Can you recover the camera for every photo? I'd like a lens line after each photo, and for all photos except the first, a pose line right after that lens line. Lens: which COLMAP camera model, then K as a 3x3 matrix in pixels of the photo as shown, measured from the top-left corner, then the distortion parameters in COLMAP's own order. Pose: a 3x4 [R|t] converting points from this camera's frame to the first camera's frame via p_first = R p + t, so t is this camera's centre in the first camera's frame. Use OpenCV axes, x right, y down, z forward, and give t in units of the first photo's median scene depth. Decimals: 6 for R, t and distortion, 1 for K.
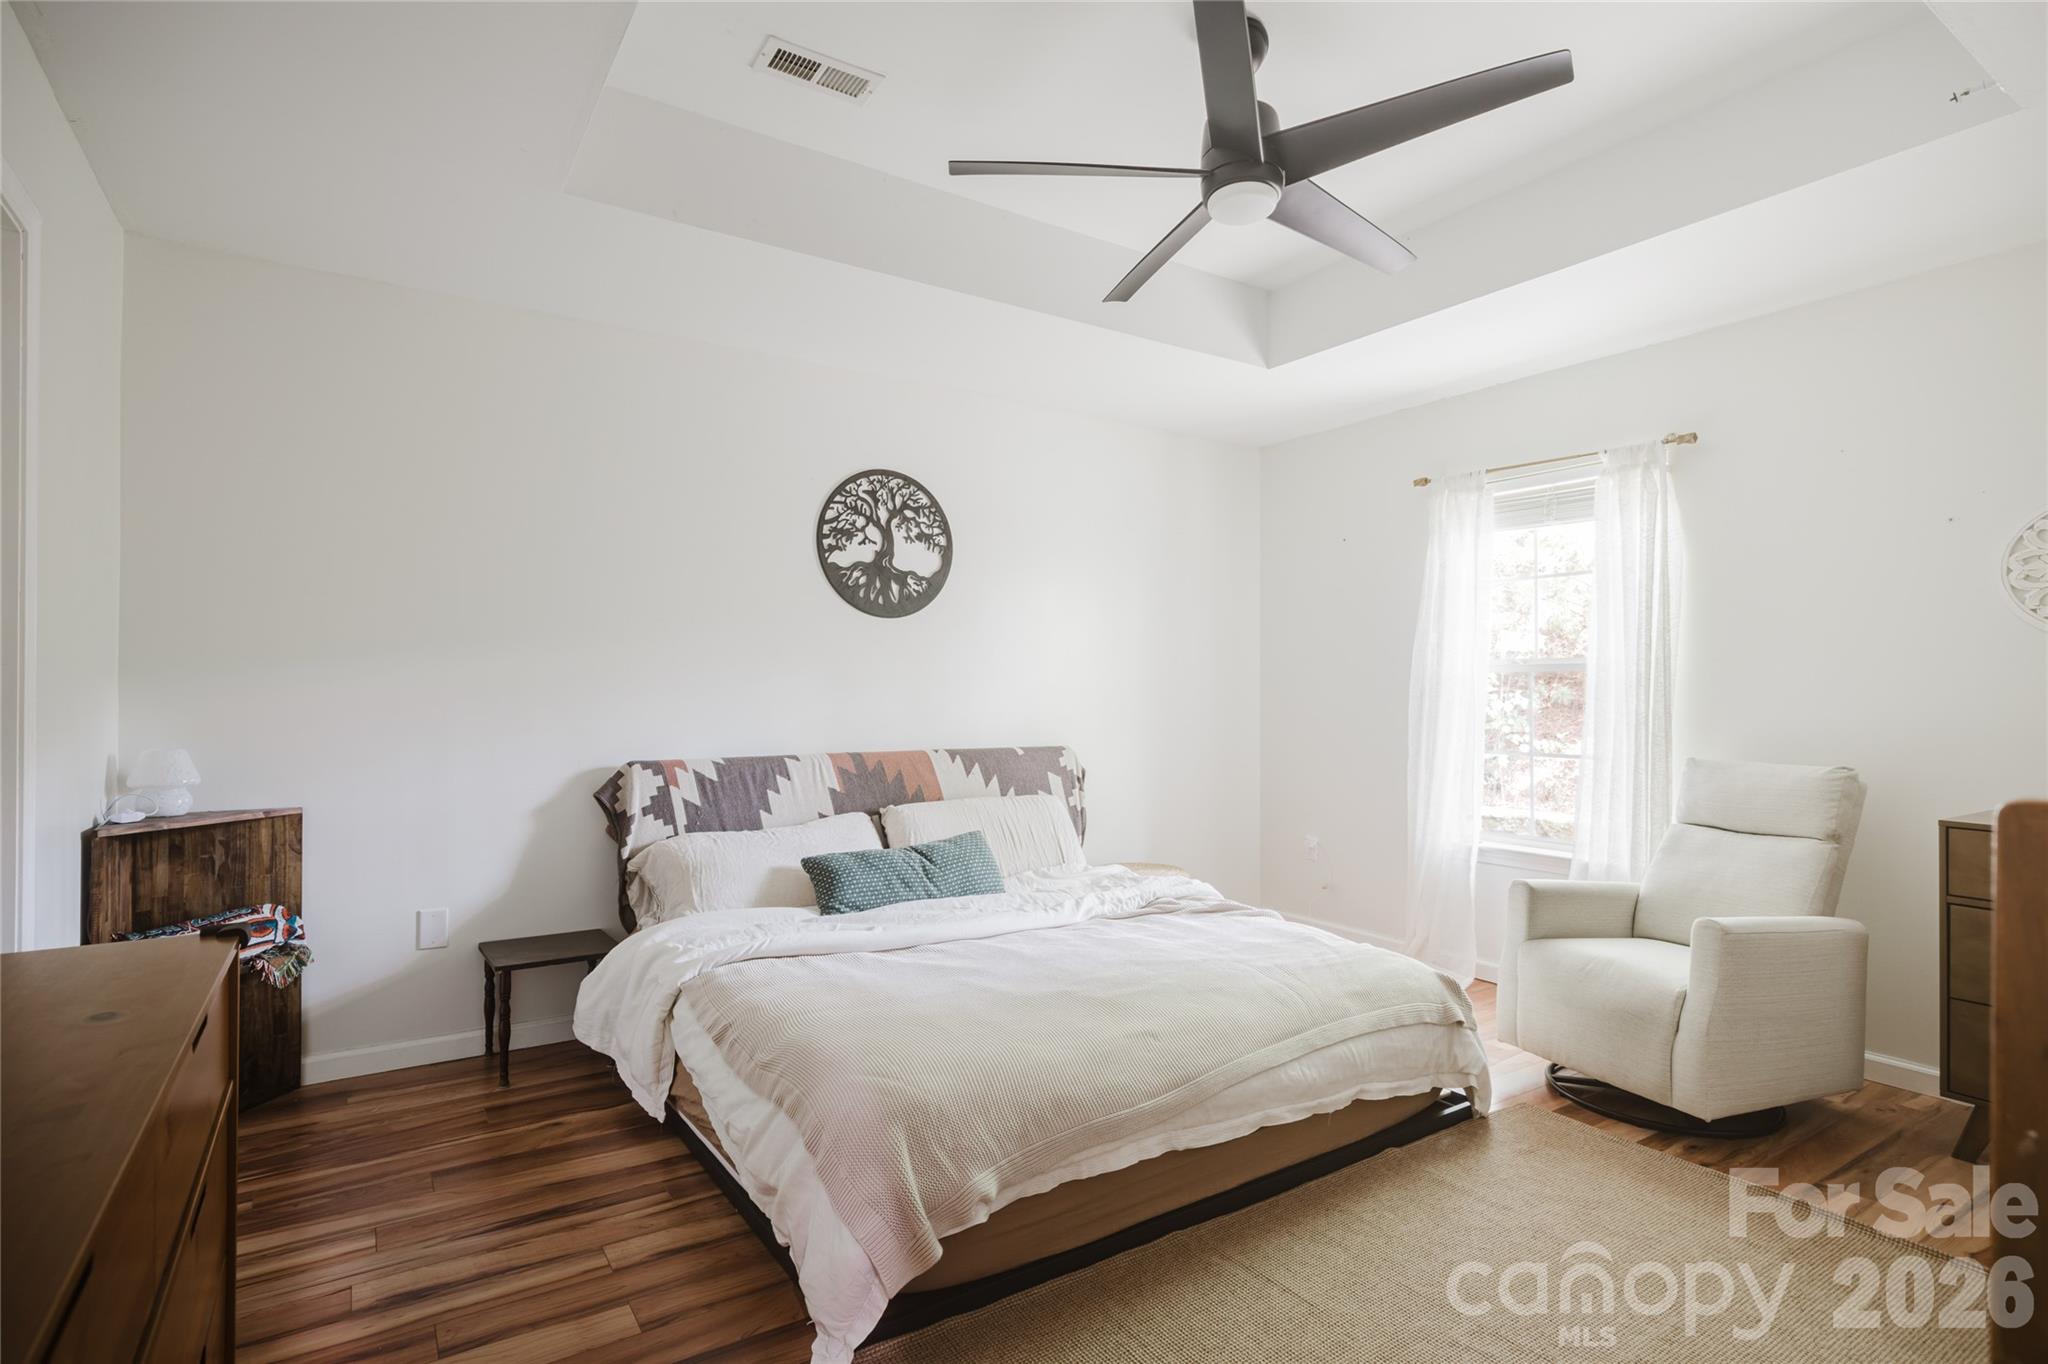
lens RADIAL K [[1019.9, 0, 1024.0], [0, 1019.9, 682.0], [0, 0, 1]] dist [-0.001234, -0.000124]
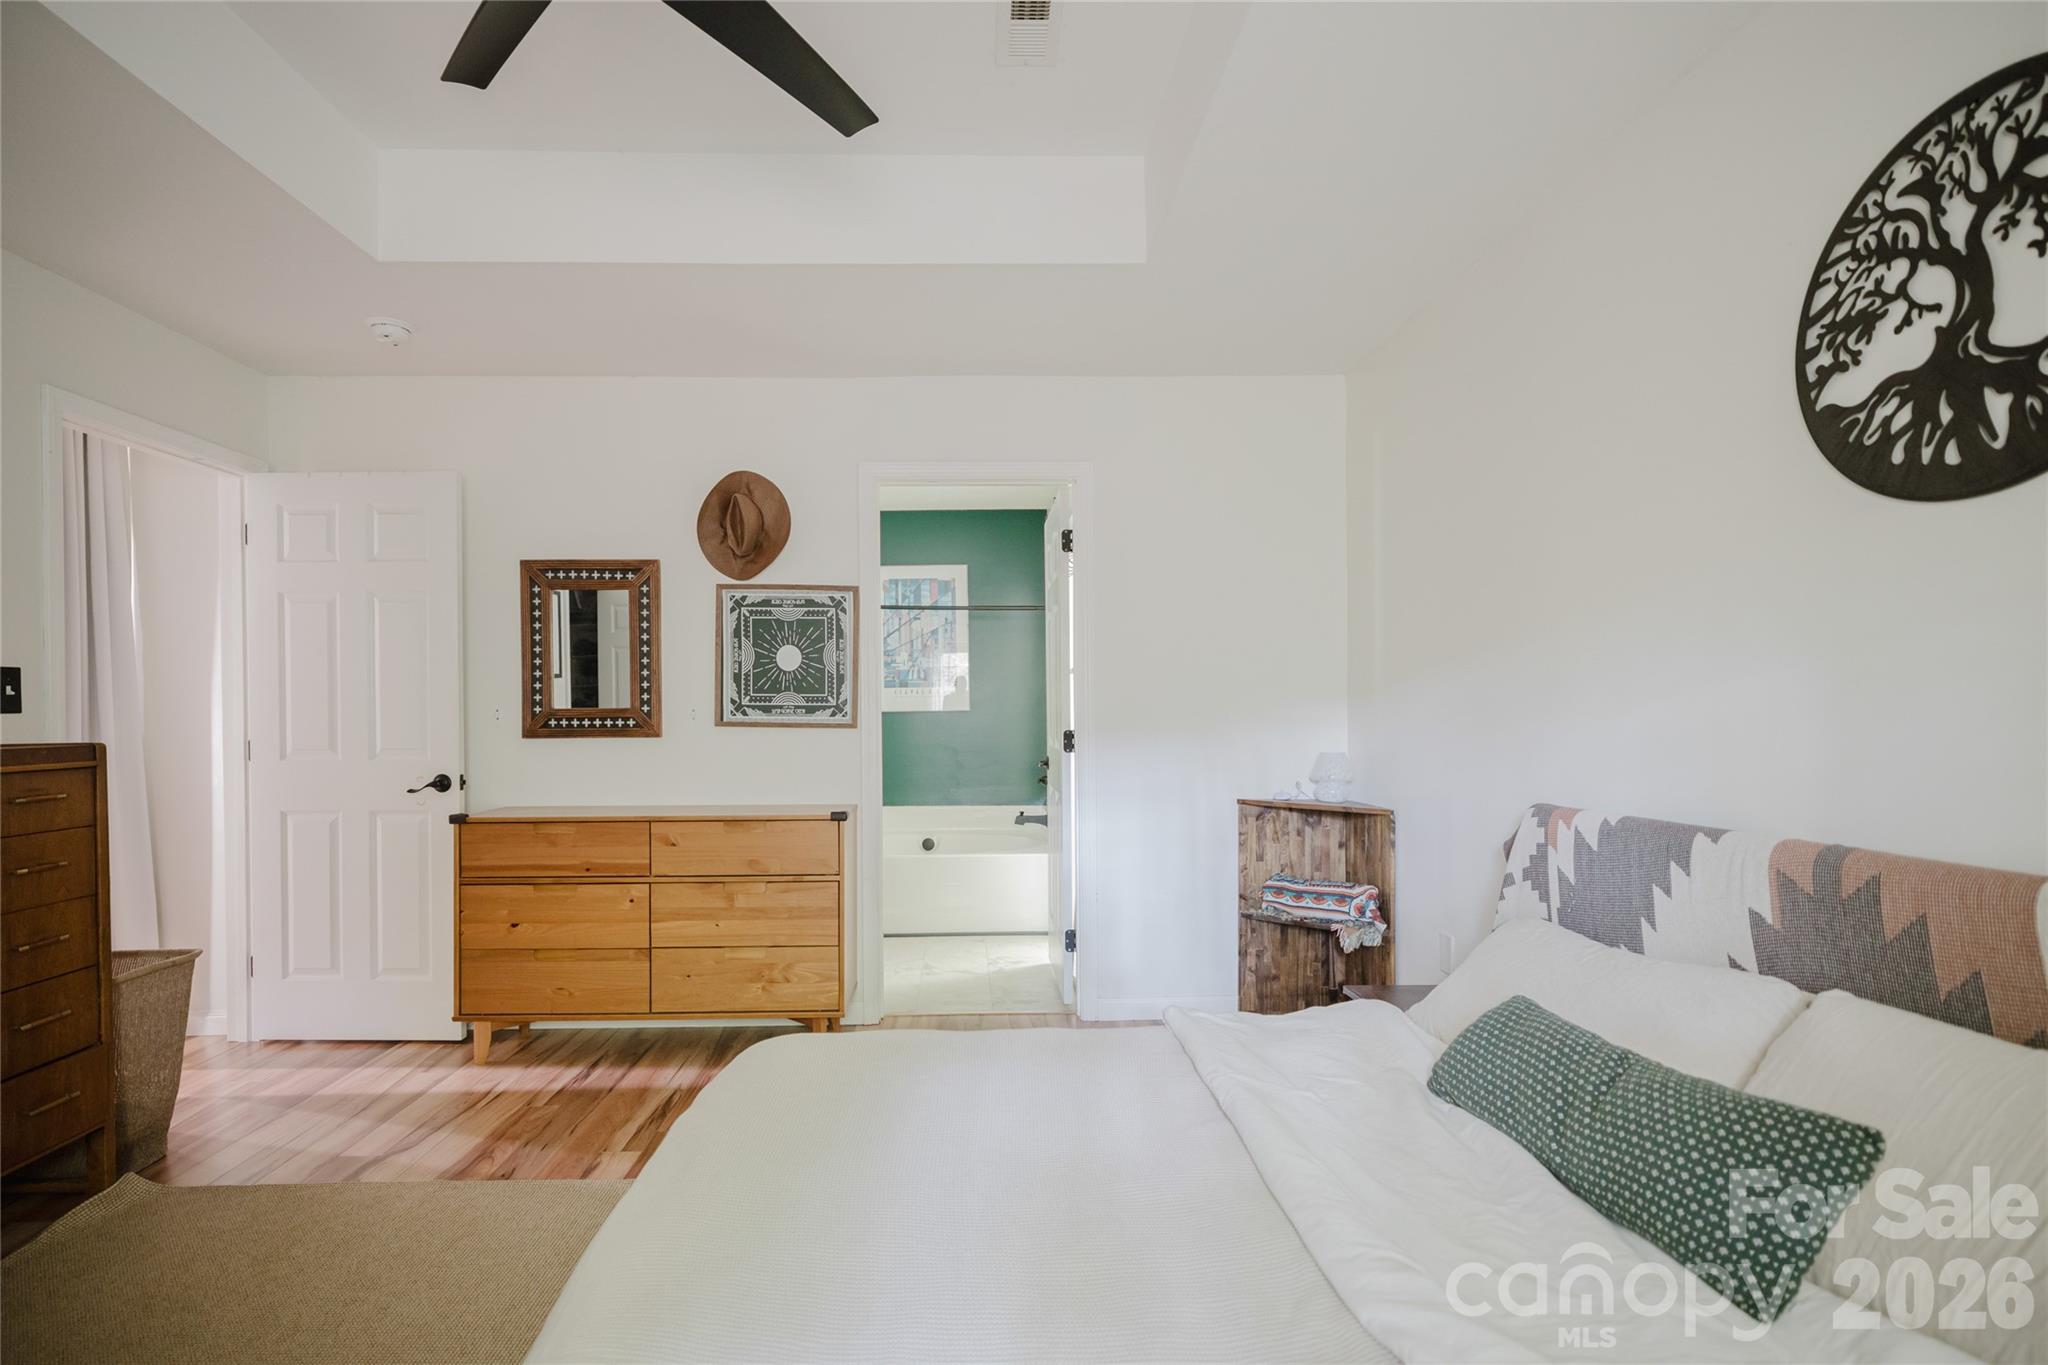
lens RADIAL K [[989.0, 0, 996.2], [0, 989.0, 719.1], [0, 0, 1]] dist [0.001579, 0.000692]
pose [[-0.512004, 0.006213, -0.858960, 0.352312], [0.013427, 0.999910, -0.000770, 0.012108], [0.858878, -0.011927, -0.512042, 0.892339]]
